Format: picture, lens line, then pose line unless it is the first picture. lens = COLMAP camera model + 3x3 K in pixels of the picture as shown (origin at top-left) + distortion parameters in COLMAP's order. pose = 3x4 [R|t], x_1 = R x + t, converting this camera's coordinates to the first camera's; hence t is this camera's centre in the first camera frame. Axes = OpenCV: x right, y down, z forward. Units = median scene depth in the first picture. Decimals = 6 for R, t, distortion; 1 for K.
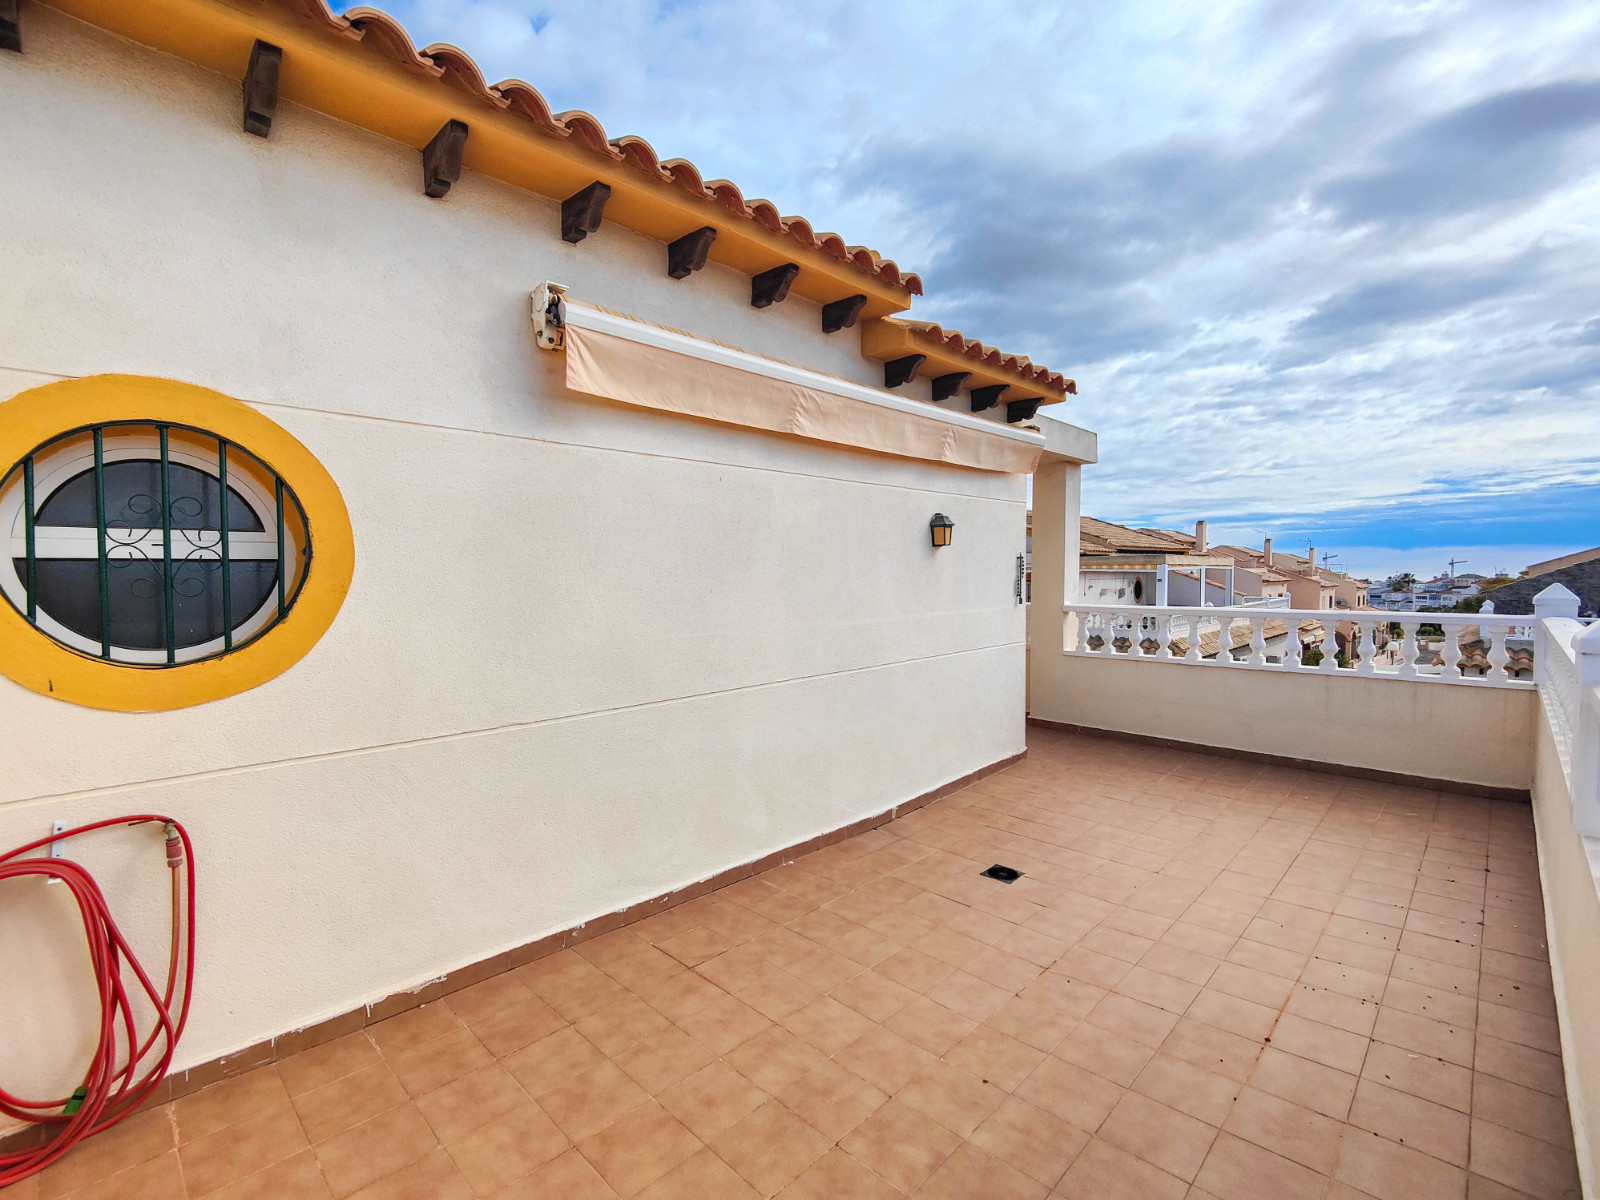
lens RADIAL K [[693.4, 0, 811.8], [0, 693.4, 605.8], [0, 0, 1]] dist [0.012607, -0.012102]
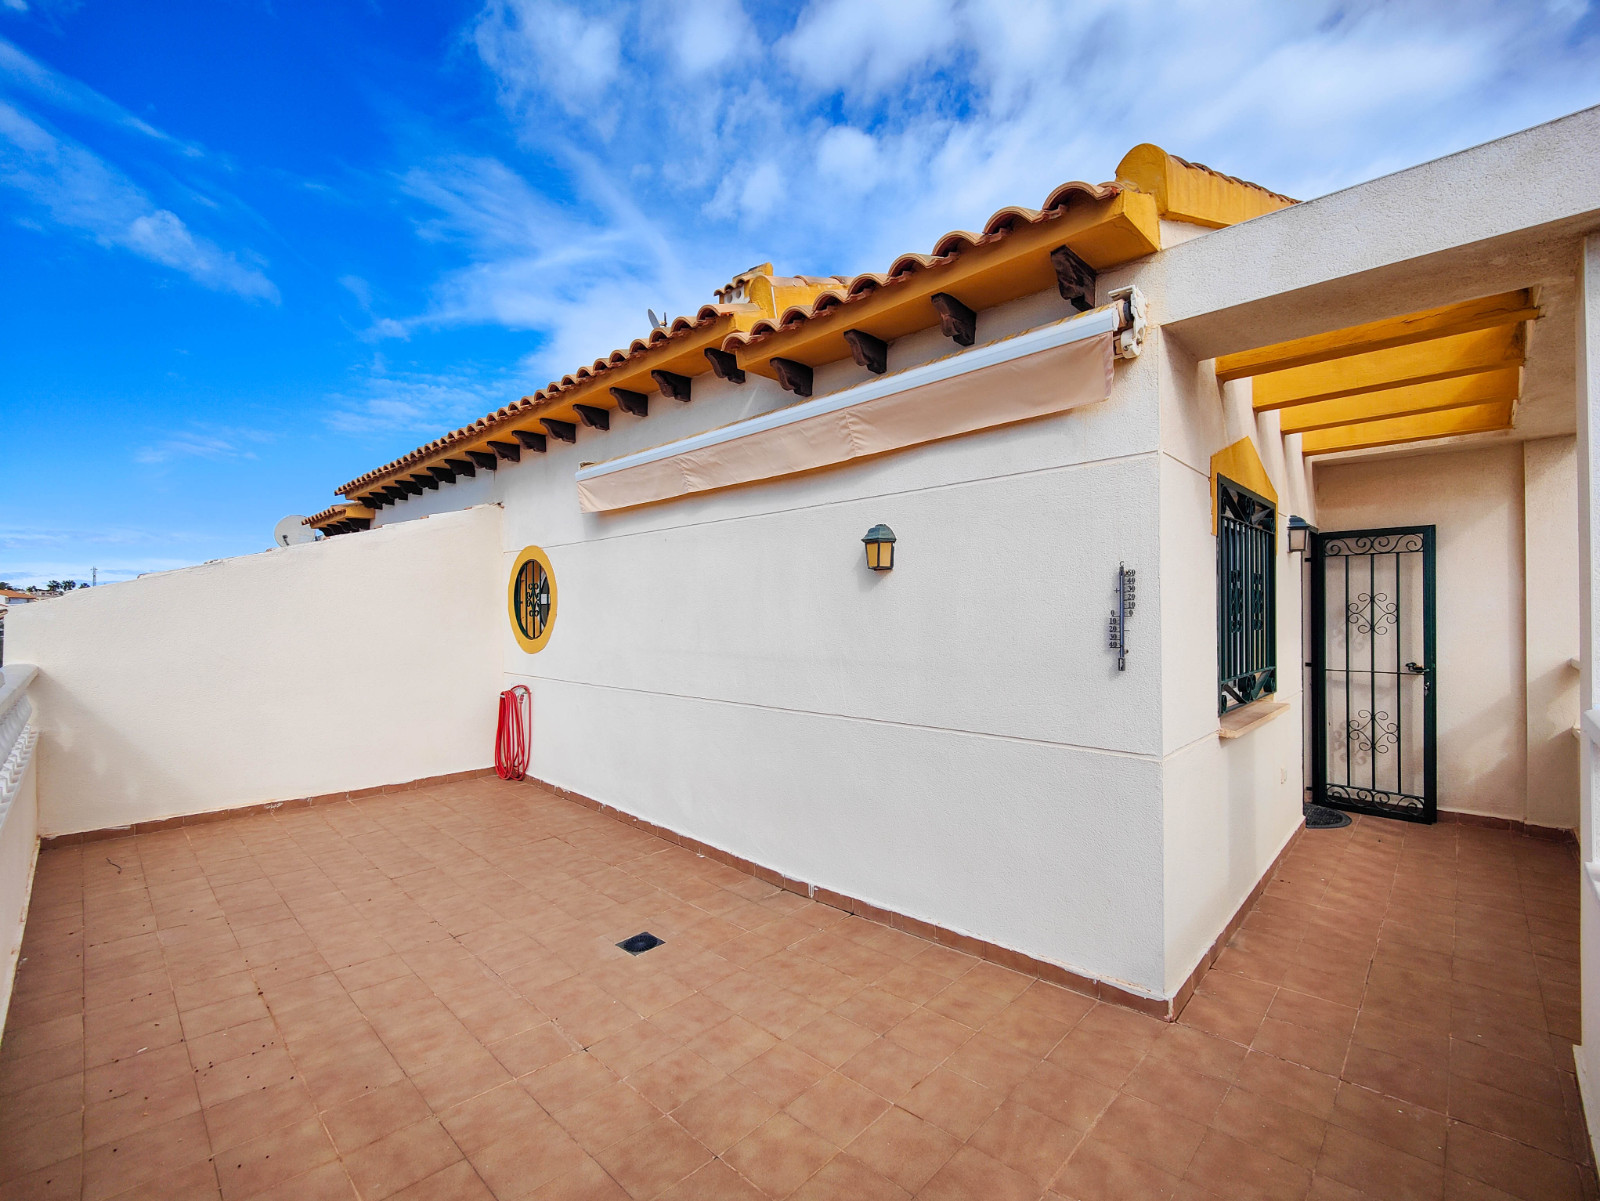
lens RADIAL K [[693.4, 0, 811.8], [0, 693.4, 606.3], [0, 0, 1]] dist [0.012607, -0.012102]
pose [[0.030265, 0.003628, -0.999535, 1.304008], [-0.045093, 0.998980, 0.002261, -0.066134], [0.998524, 0.045003, 0.030397, 1.303790]]
